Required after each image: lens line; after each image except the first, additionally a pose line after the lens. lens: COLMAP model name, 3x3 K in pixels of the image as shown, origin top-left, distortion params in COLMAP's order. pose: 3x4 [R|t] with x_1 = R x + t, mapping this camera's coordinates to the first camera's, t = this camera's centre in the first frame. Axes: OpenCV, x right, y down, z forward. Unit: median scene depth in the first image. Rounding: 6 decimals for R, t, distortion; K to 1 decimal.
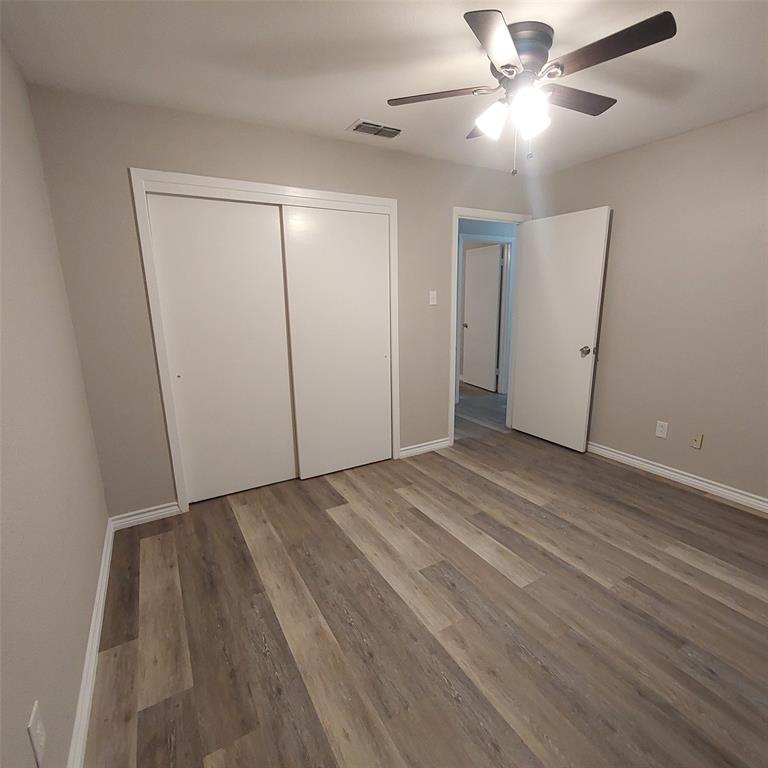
lens RADIAL K [[408.1, 0, 387.3], [0, 408.1, 387.7], [0, 0, 1]] dist [0.000869, 0.000549]
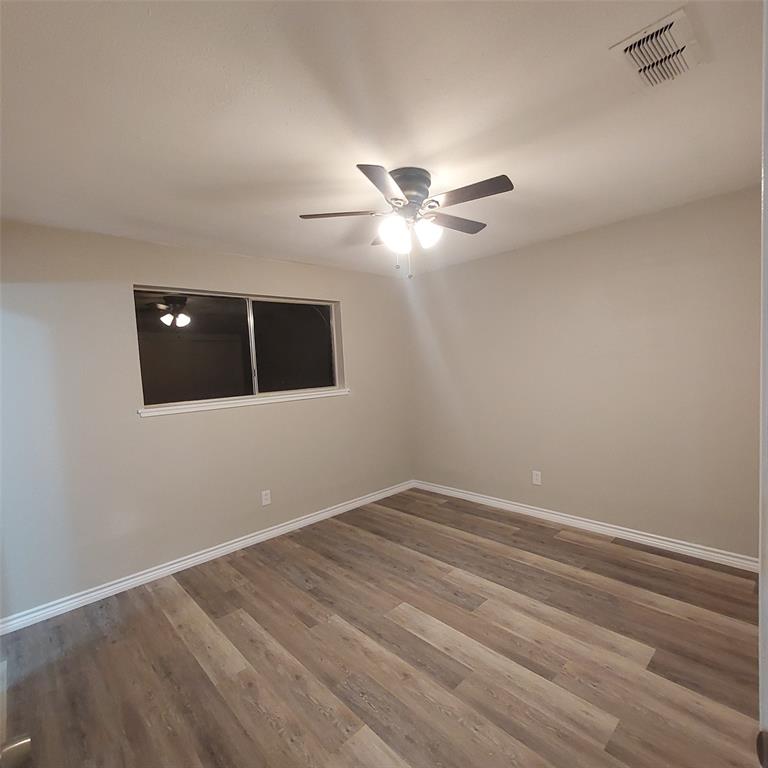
lens RADIAL K [[408.1, 0, 387.3], [0, 408.1, 387.7], [0, 0, 1]] dist [0.000869, 0.000549]
pose [[-0.973053, 0.079537, -0.216430, 0.553841], [0.017070, 0.960896, 0.276381, -0.455740], [0.229949, 0.265239, -0.936361, 1.841482]]
